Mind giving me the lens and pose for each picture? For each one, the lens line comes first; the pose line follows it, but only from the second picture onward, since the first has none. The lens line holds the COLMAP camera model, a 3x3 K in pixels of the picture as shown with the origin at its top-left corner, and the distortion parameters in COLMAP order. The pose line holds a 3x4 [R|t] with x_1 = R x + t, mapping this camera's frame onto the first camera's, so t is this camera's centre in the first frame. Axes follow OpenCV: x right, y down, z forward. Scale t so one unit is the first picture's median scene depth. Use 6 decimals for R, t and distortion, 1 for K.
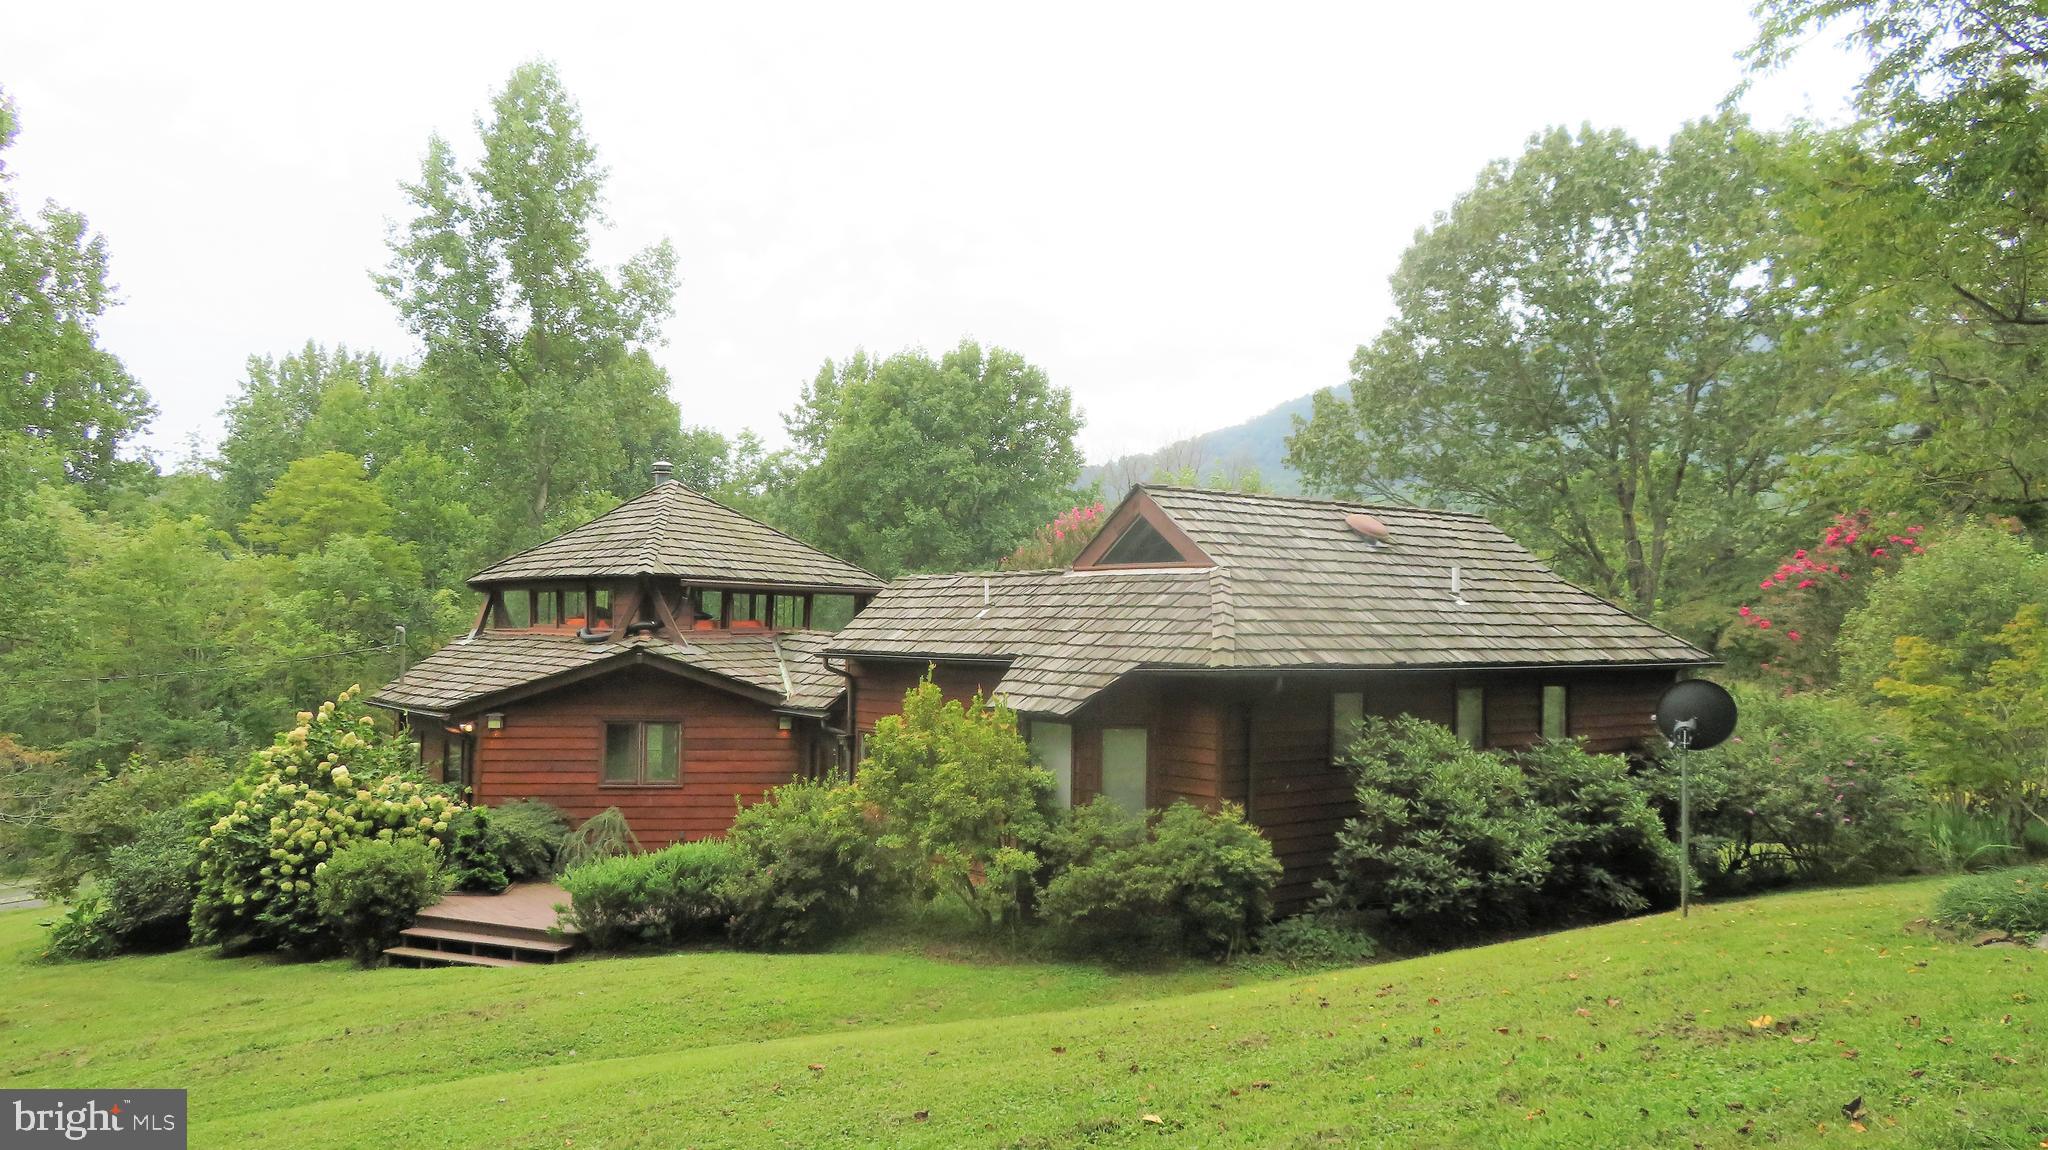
lens RADIAL K [[1471.5, 0, 1027.5], [0, 1471.5, 578.9], [0, 0, 1]] dist [-0.007350, 0.002468]
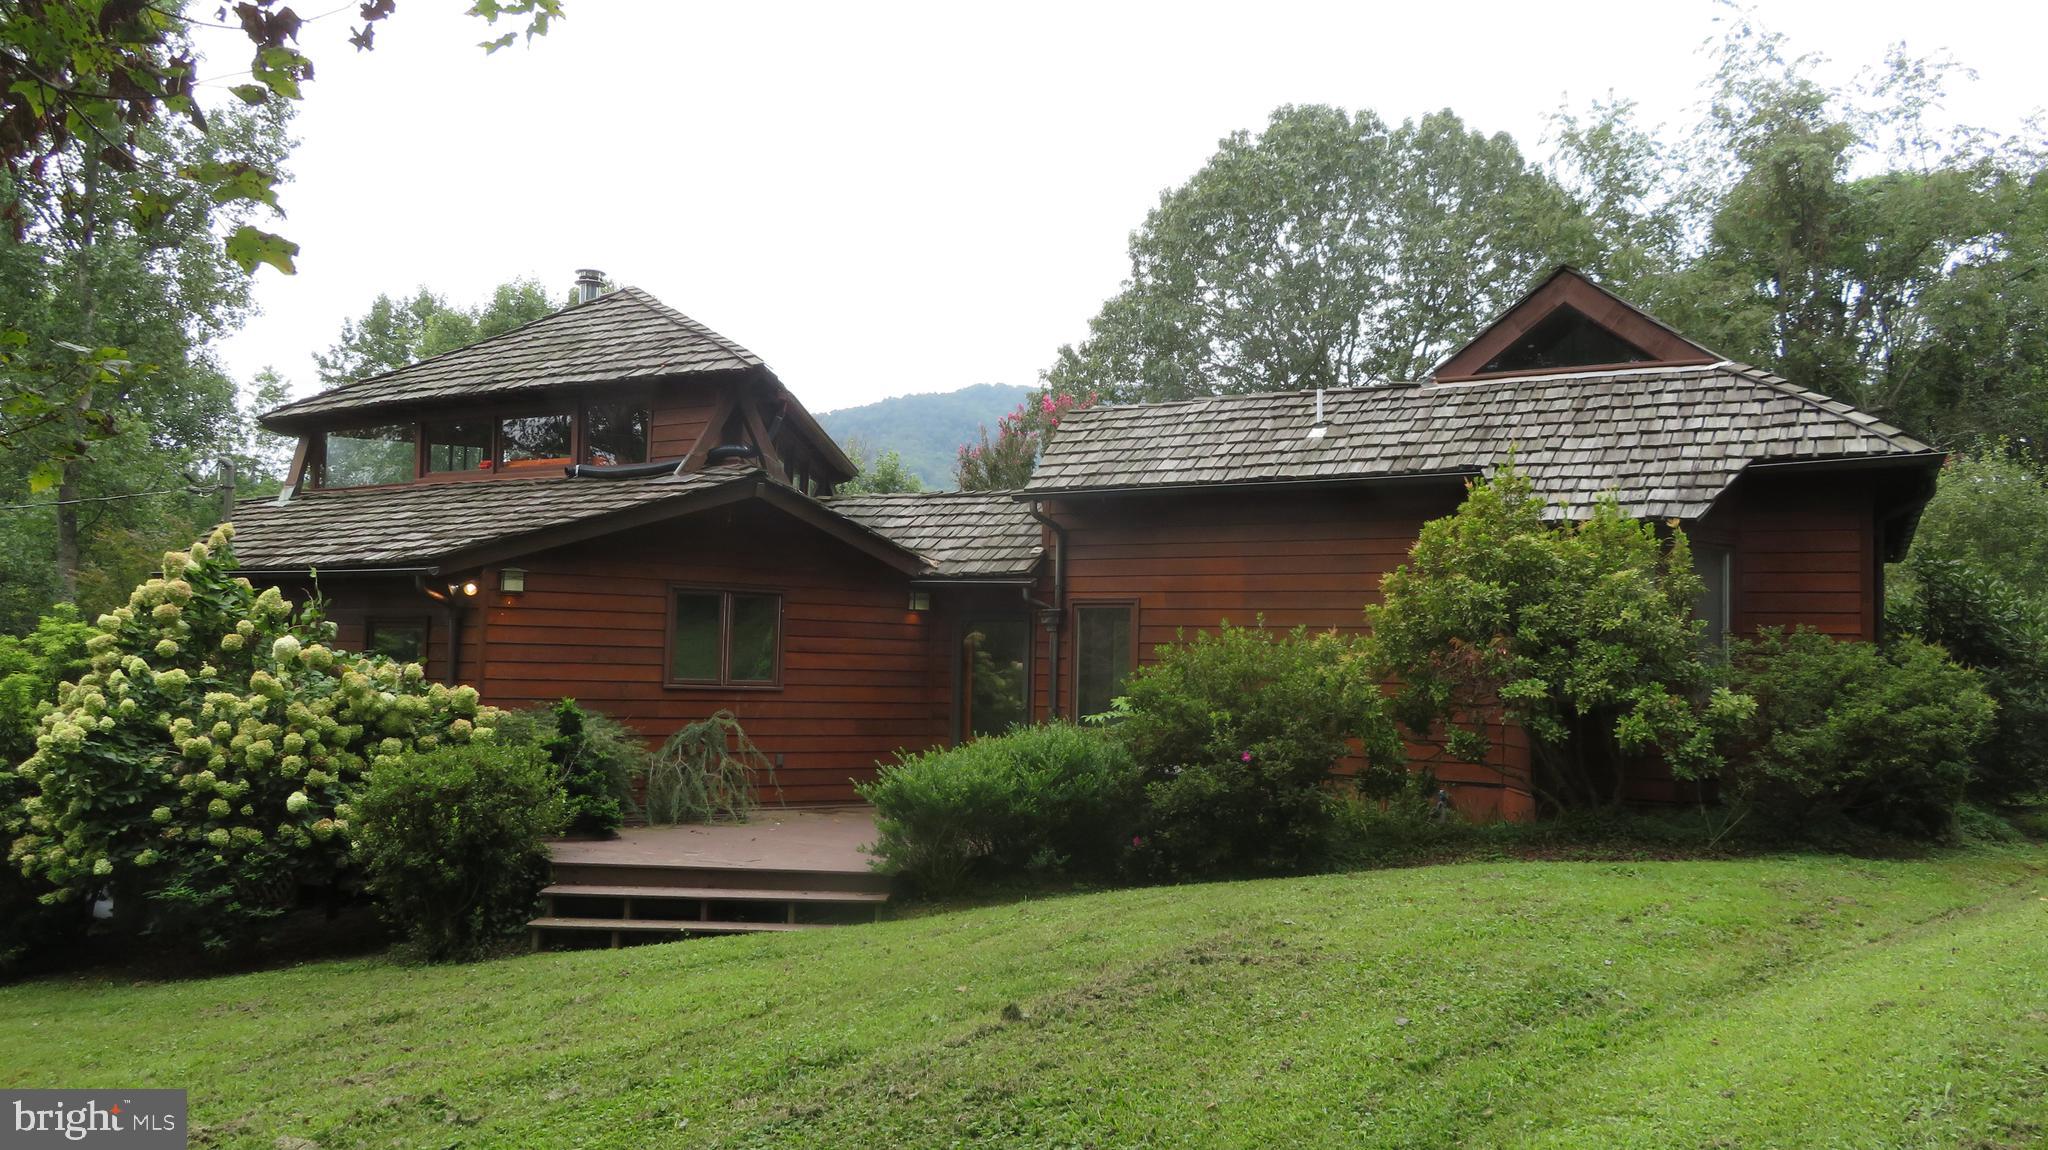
lens RADIAL K [[1471.5, 0, 1022.2], [0, 1471.5, 575.3], [0, 0, 1]] dist [-0.007350, 0.002468]
pose [[0.929460, 0.034004, 0.367353, -0.400072], [-0.025090, 0.999264, -0.029017, 0.109940], [-0.368069, 0.017753, 0.929629, 0.336953]]
